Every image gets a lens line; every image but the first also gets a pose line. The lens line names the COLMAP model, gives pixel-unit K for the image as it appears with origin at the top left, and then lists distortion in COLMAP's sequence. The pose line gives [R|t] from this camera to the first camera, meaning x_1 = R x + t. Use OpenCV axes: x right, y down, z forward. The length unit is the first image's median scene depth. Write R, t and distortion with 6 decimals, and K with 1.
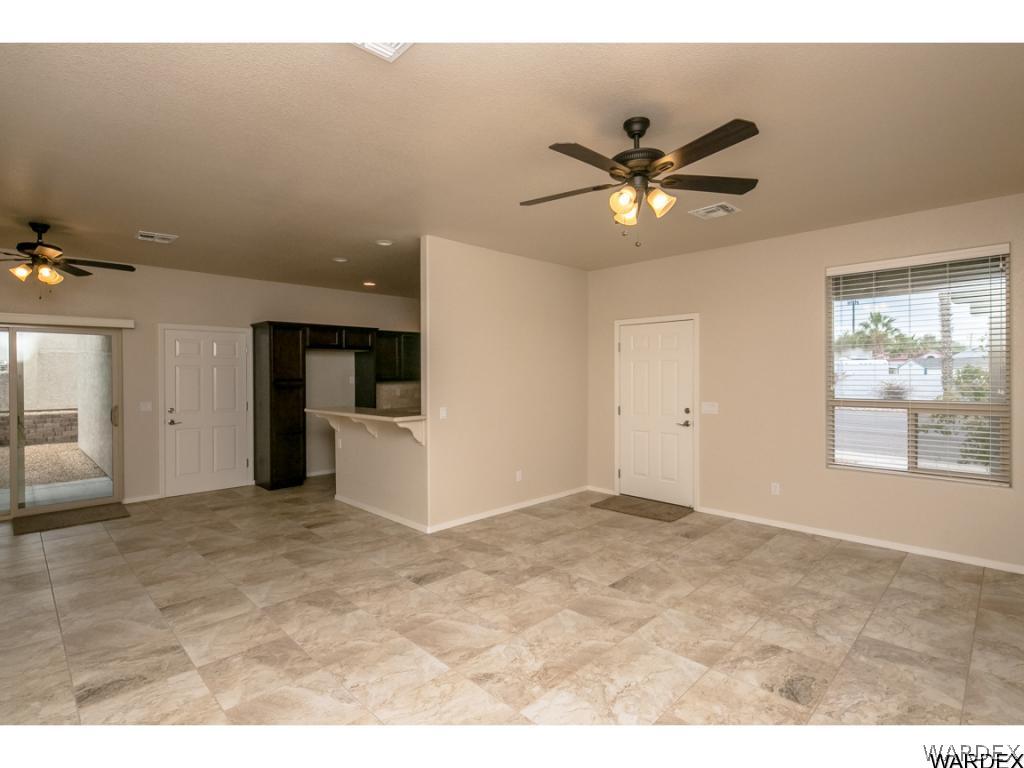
lens RADIAL K [[494.2, 0, 501.4], [0, 494.2, 388.5], [0, 0, 1]] dist [0.007320, -0.006079]
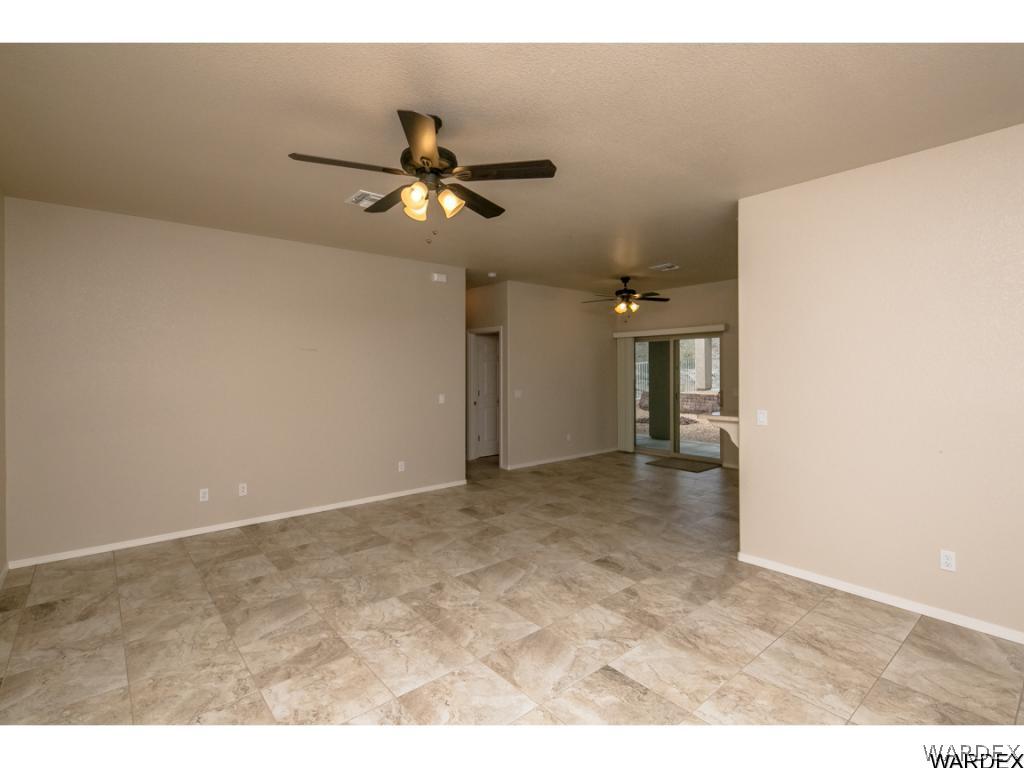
lens RADIAL K [[494.2, 0, 518.2], [0, 494.2, 364.1], [0, 0, 1]] dist [0.007320, -0.006079]
pose [[-0.059097, -0.002558, -0.998249, 0.899438], [-0.024906, 0.999689, -0.001088, -0.029995], [0.997941, 0.024798, -0.059143, 0.866386]]
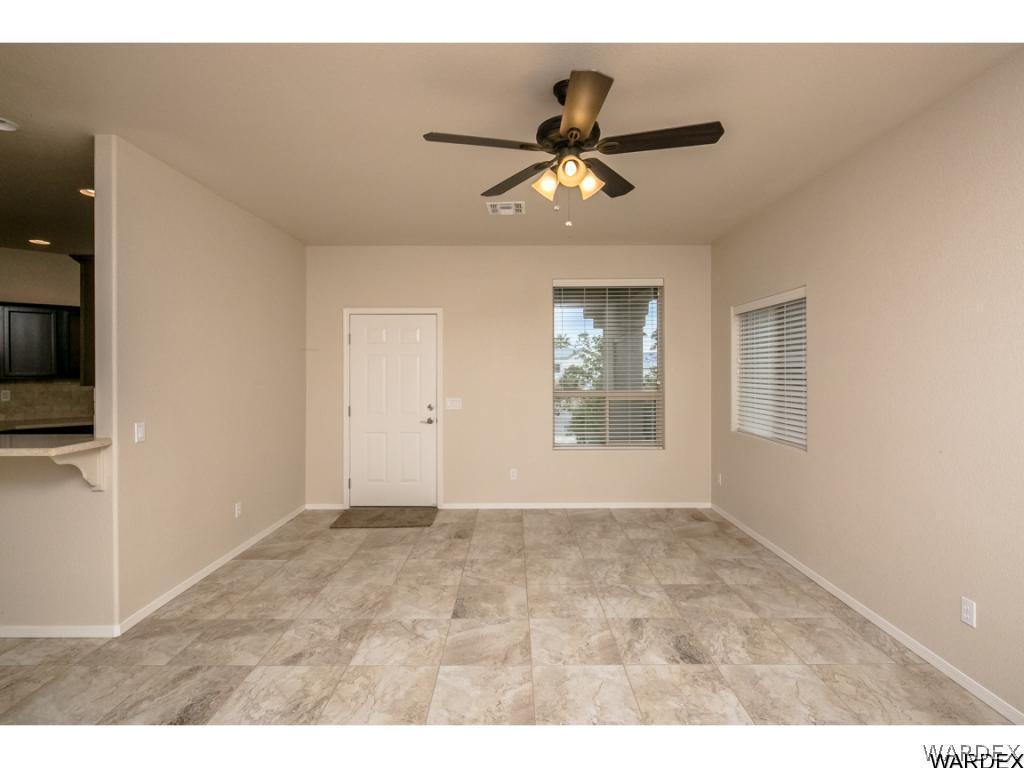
lens RADIAL K [[494.2, 0, 508.4], [0, 494.2, 374.9], [0, 0, 1]] dist [0.007320, -0.006079]
pose [[0.703545, -0.005115, 0.710632, -0.304051], [0.018895, 0.999755, -0.011511, -0.006138], [-0.710399, 0.021526, 0.703470, 0.312035]]
